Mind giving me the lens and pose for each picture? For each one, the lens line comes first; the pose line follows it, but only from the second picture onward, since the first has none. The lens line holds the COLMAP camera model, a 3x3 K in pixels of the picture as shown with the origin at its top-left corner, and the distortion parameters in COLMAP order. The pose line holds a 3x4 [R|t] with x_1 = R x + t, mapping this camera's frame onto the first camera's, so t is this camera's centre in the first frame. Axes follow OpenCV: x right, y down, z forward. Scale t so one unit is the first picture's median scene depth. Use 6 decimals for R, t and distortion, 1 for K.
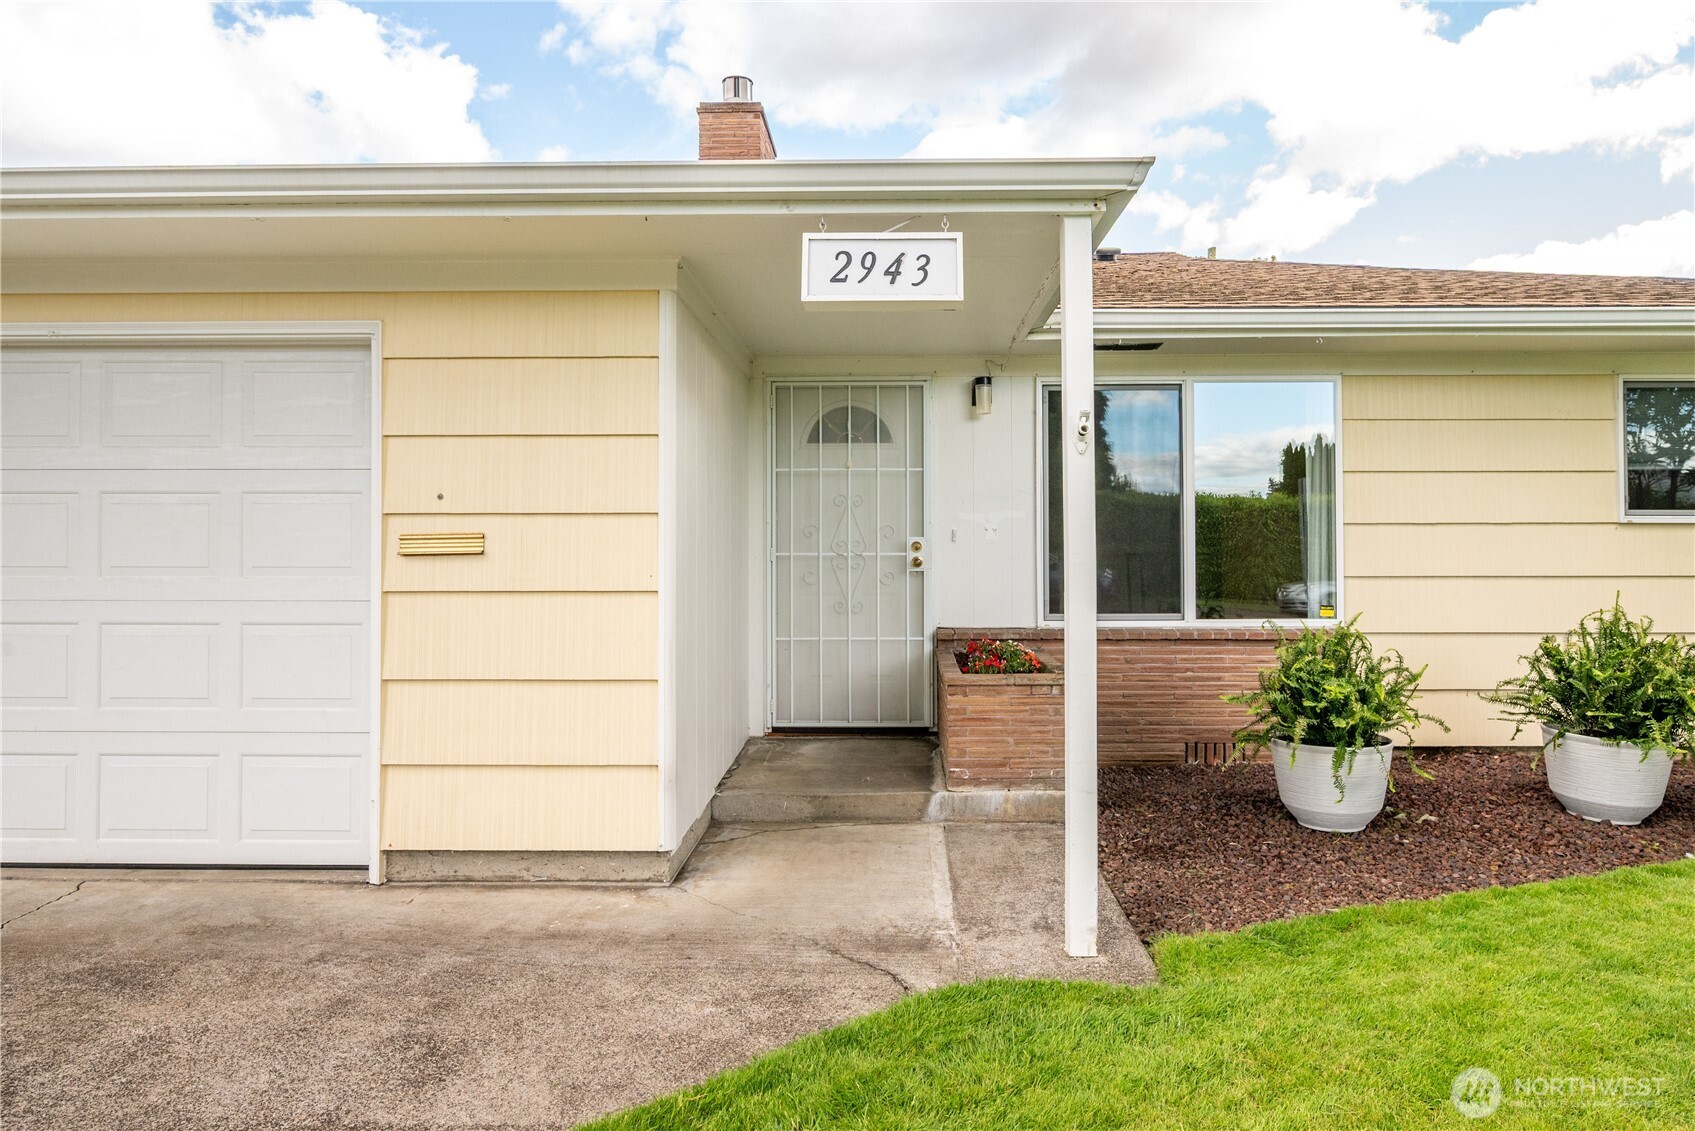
lens RADIAL K [[1023.6, 0, 900.7], [0, 1023.6, 534.0], [0, 0, 1]] dist [-0.004866, 0.000106]
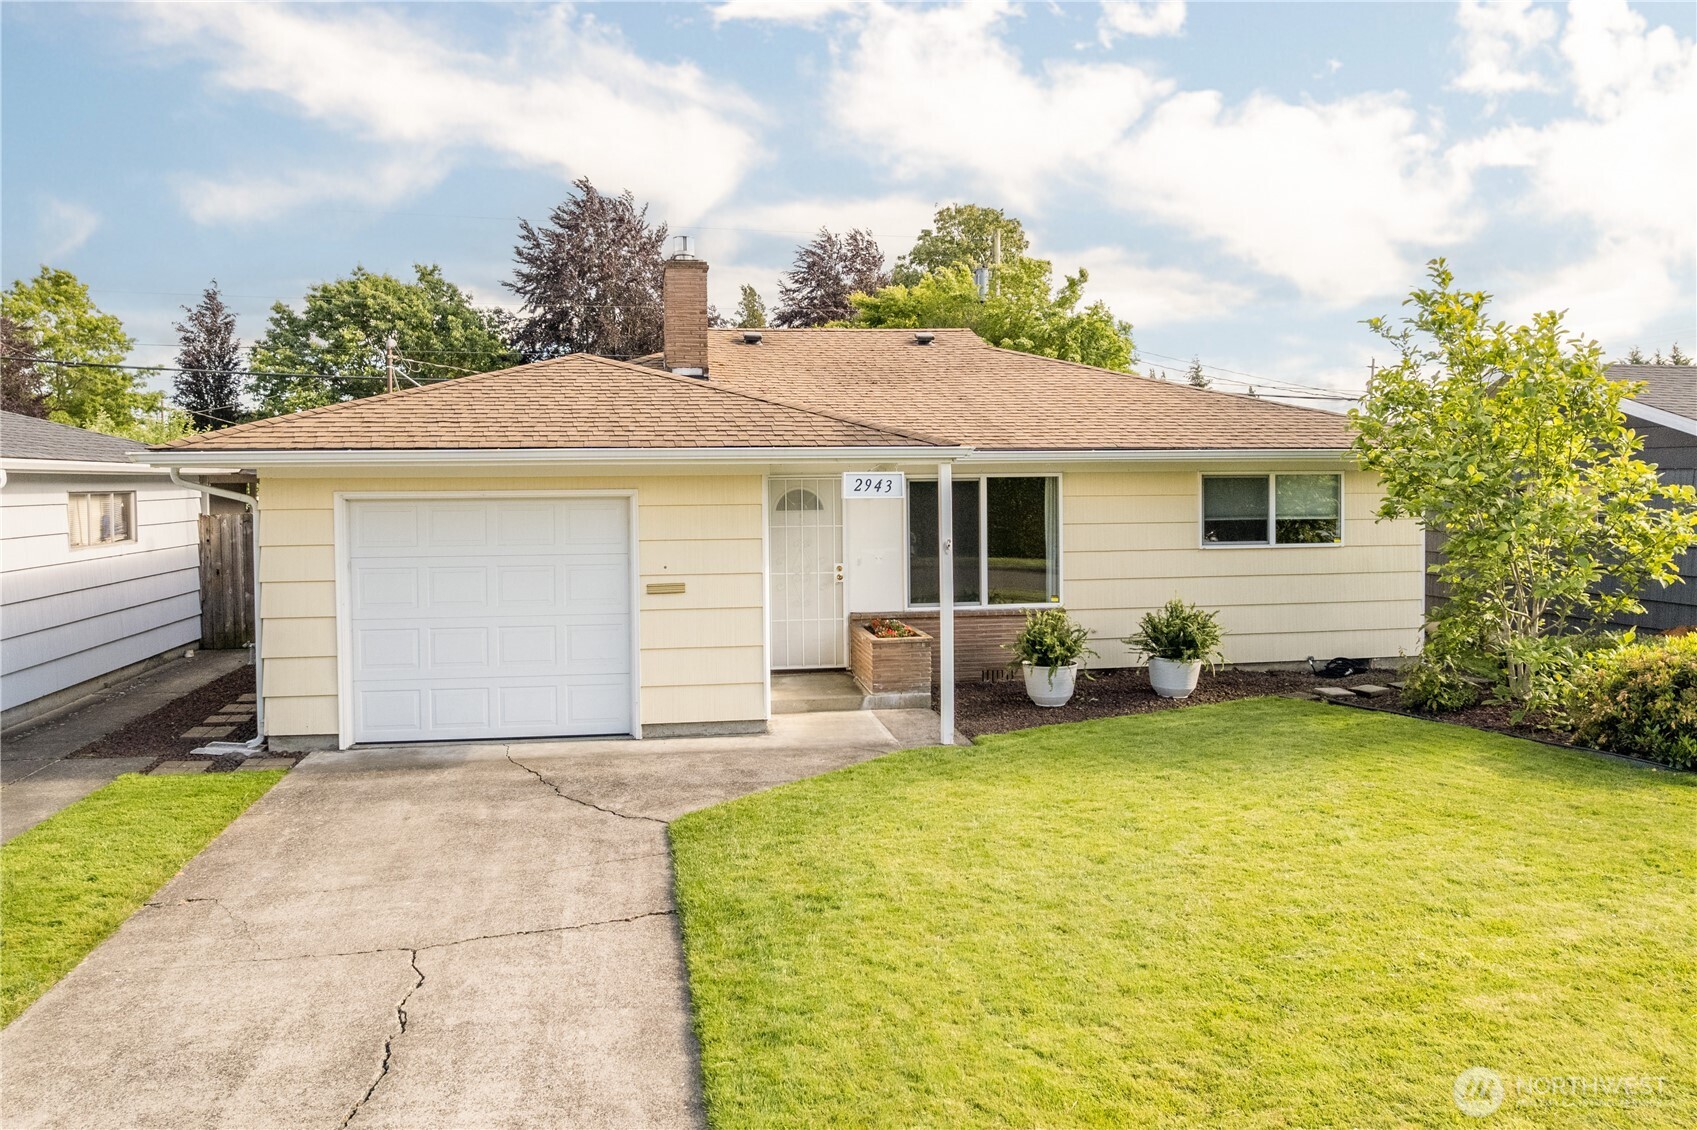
lens RADIAL K [[1266.1, 0, 862.5], [0, 1266.1, 511.4], [0, 0, 1]] dist [-0.052272, 0.023961]
pose [[0.982359, -0.011182, 0.186671, -0.445579], [0.003126, 0.999053, 0.043396, -0.229448], [-0.186979, -0.042047, 0.981464, -1.483616]]
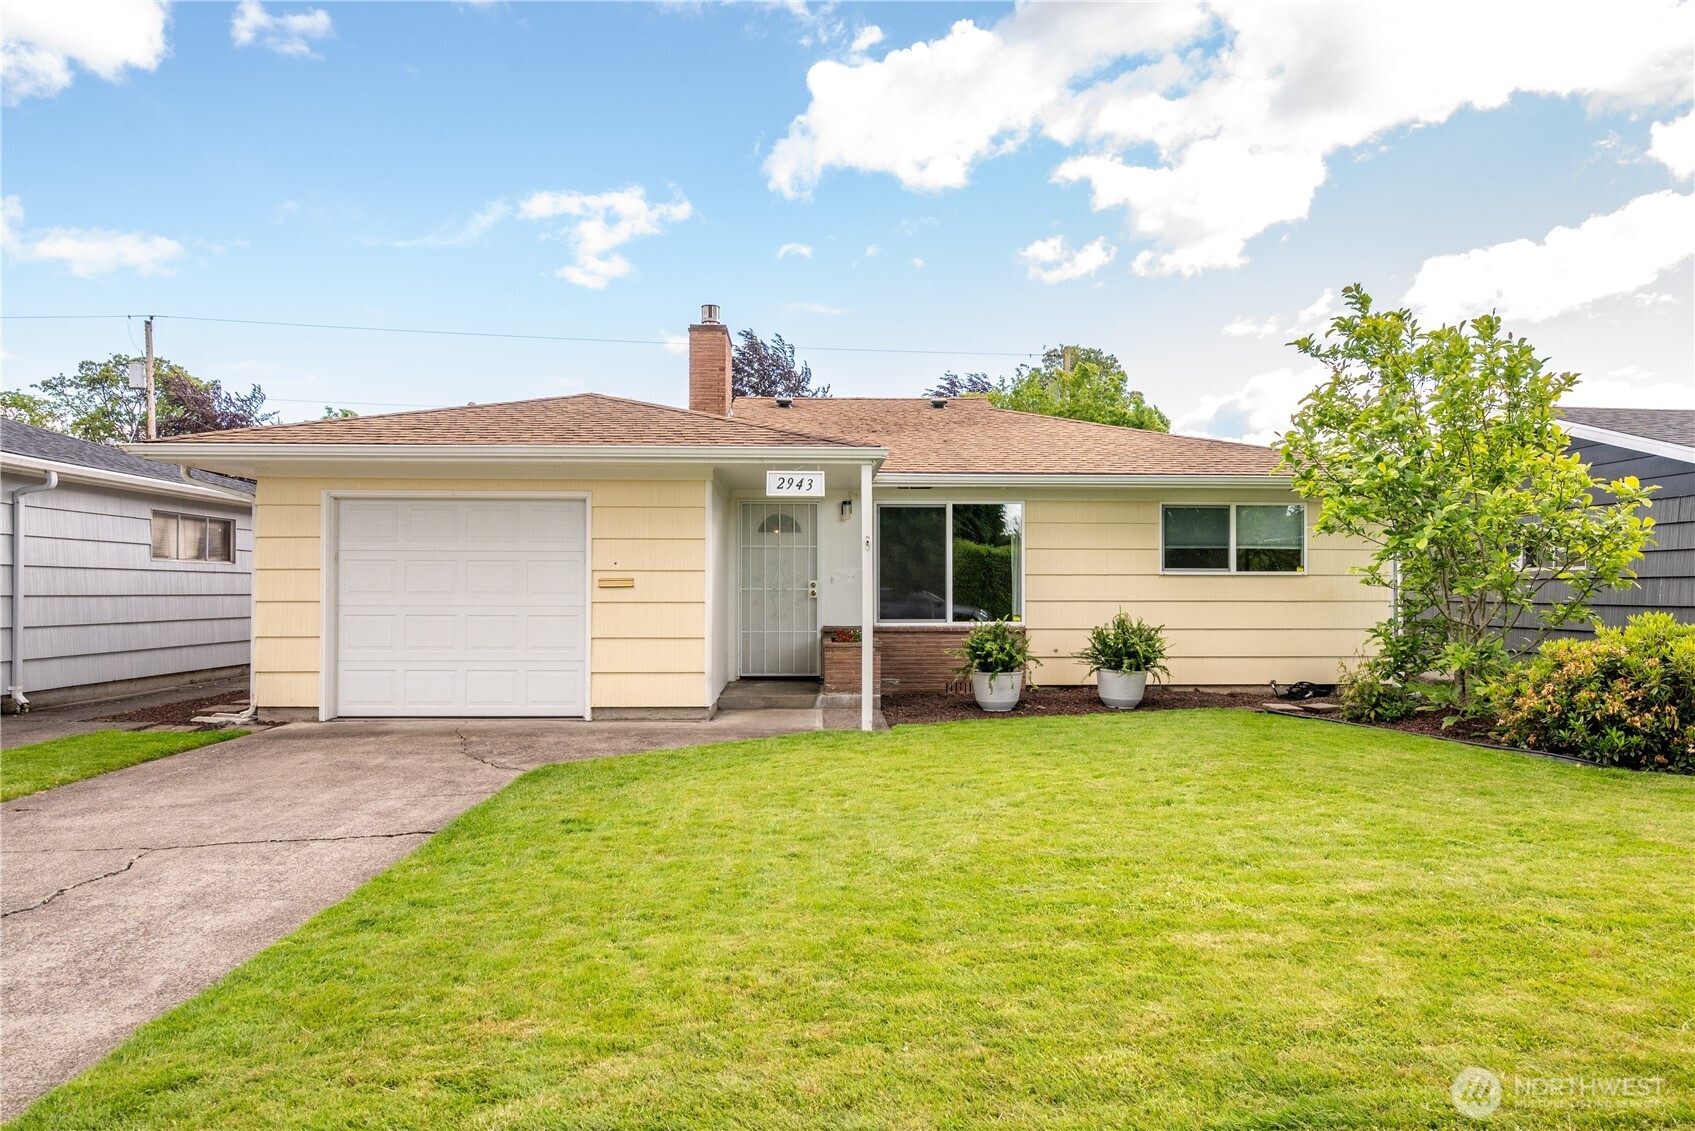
lens RADIAL K [[1040.1, 0, 881.3], [0, 1040.1, 587.3], [0, 0, 1]] dist [0.001107, -0.001815]
pose [[0.998111, 0.003070, 0.061367, 0.028734], [-0.003658, 0.999948, 0.009470, -0.004552], [-0.061335, -0.009677, 0.998070, -1.266485]]
